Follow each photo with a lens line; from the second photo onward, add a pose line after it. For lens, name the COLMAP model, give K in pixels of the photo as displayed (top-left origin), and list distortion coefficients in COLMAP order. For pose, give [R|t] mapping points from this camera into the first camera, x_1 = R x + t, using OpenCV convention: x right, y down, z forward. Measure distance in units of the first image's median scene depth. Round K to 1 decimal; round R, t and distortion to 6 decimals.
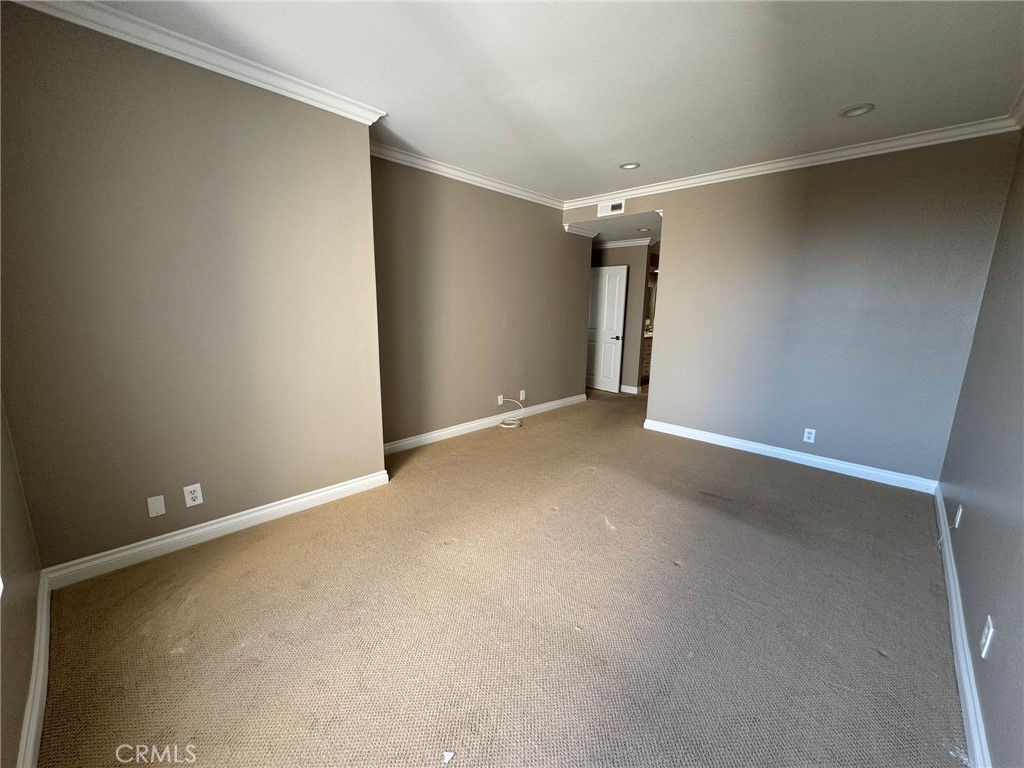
lens RADIAL K [[409.2, 0, 511.3], [0, 409.2, 382.1], [0, 0, 1]] dist [0.003390, 0.000401]
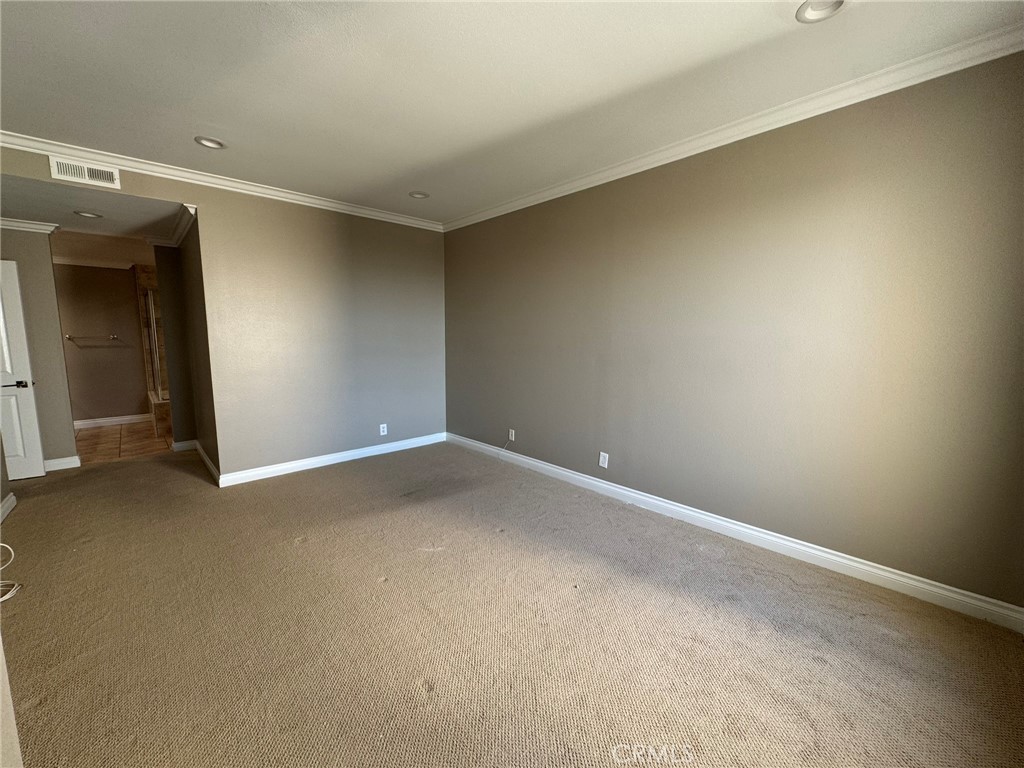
lens RADIAL K [[409.2, 0, 510.6], [0, 409.2, 383.5], [0, 0, 1]] dist [0.003390, 0.000401]
pose [[0.071698, -0.139068, 0.987684, -0.381055], [0.185612, 0.974796, 0.123779, -0.074484], [-0.980004, 0.174451, 0.095704, 0.378781]]
